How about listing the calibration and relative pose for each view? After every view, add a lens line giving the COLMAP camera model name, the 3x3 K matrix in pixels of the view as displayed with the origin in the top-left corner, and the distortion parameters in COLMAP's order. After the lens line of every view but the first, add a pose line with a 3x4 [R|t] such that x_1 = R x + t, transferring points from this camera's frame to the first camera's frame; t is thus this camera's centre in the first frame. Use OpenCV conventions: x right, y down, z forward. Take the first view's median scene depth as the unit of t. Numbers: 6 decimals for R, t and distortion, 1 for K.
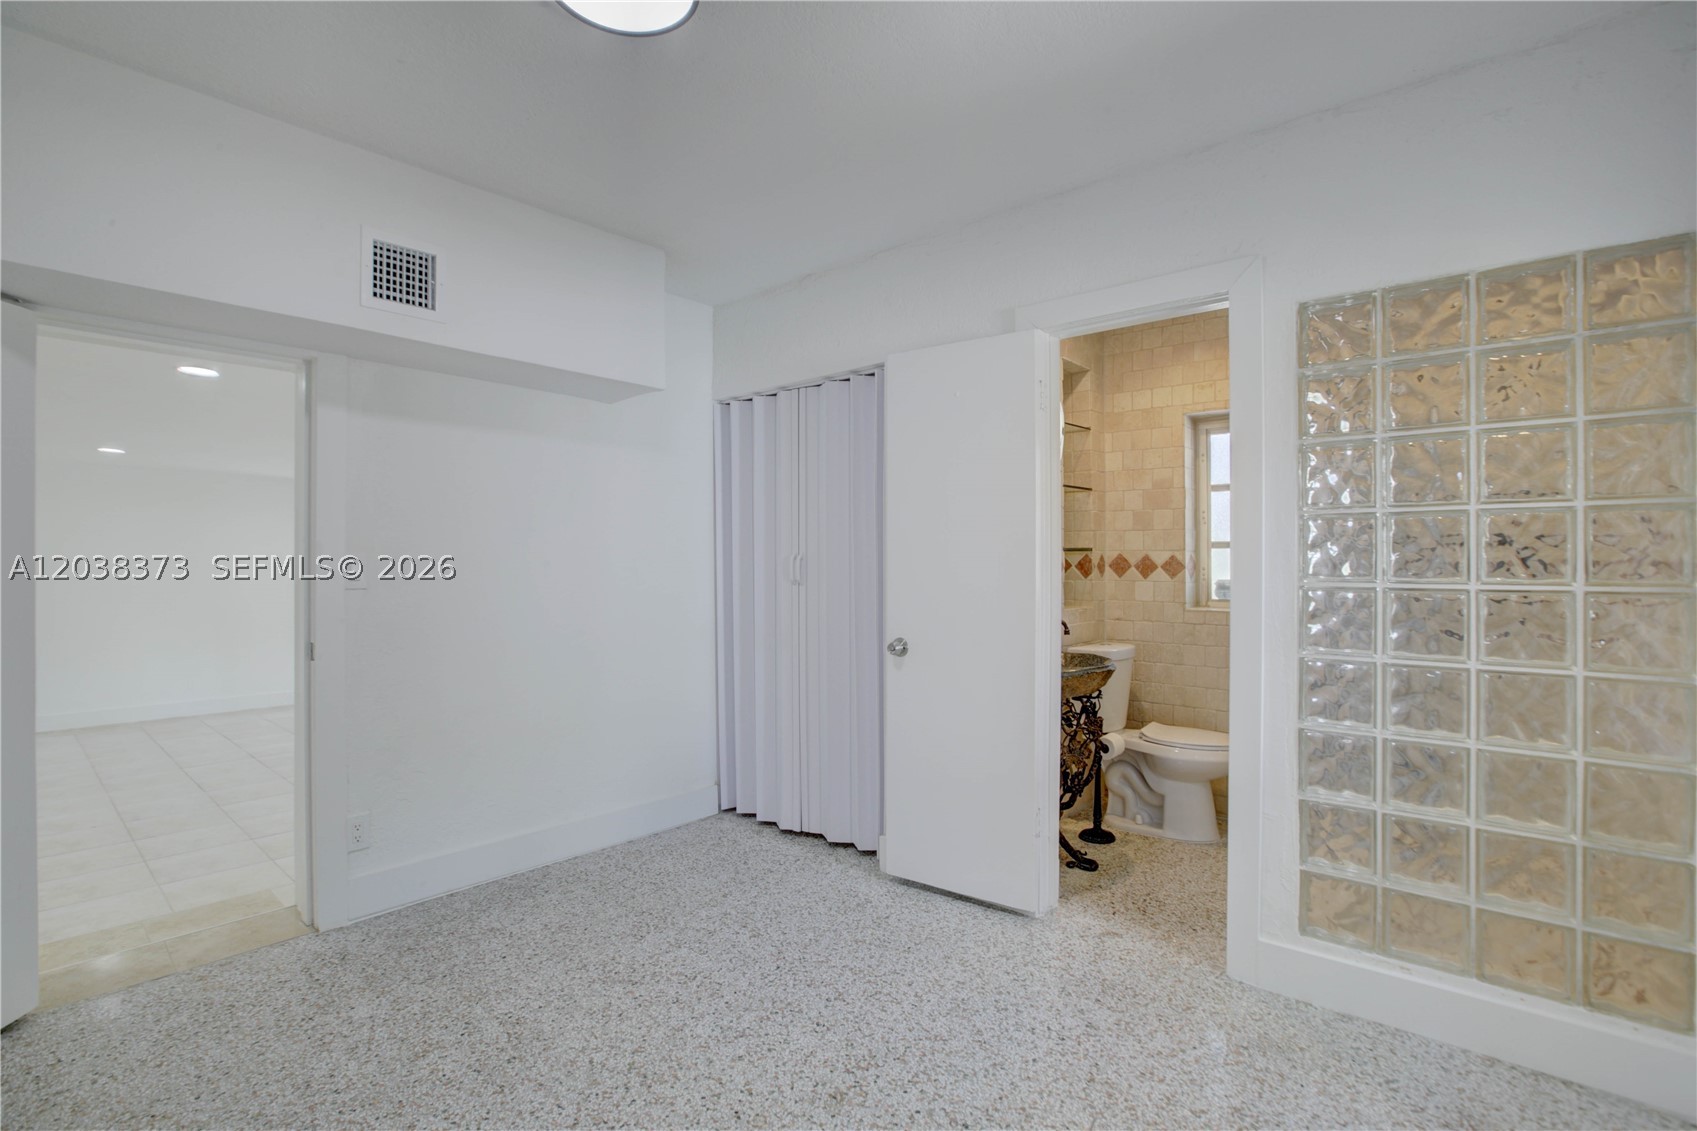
lens RADIAL K [[806.8, 0, 860.6], [0, 806.8, 570.4], [0, 0, 1]] dist [-0.056176, 0.020381]
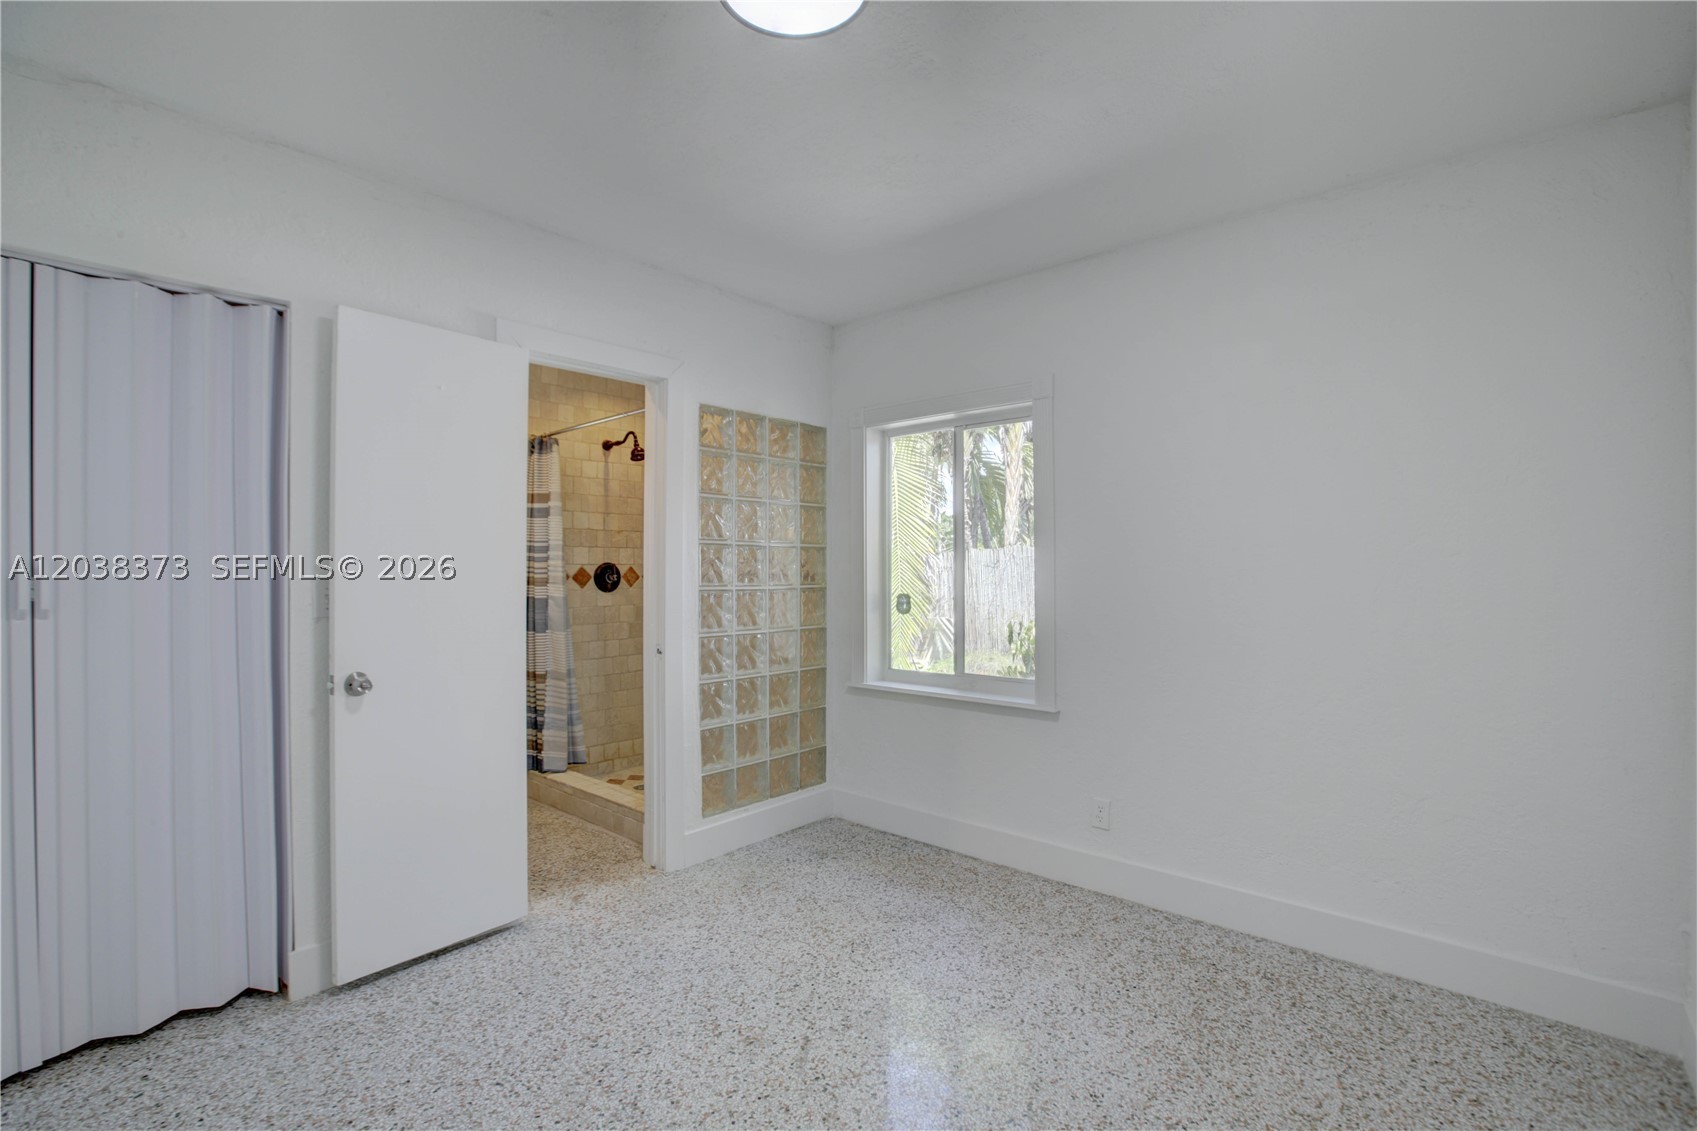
lens RADIAL K [[806.8, 0, 860.6], [0, 806.8, 570.4], [0, 0, 1]] dist [-0.056176, 0.020381]
pose [[-0.009652, -0.003227, 0.999948, -0.953630], [0.009756, 0.999947, 0.003321, -0.016861], [-0.999906, 0.009787, -0.009620, 0.681800]]
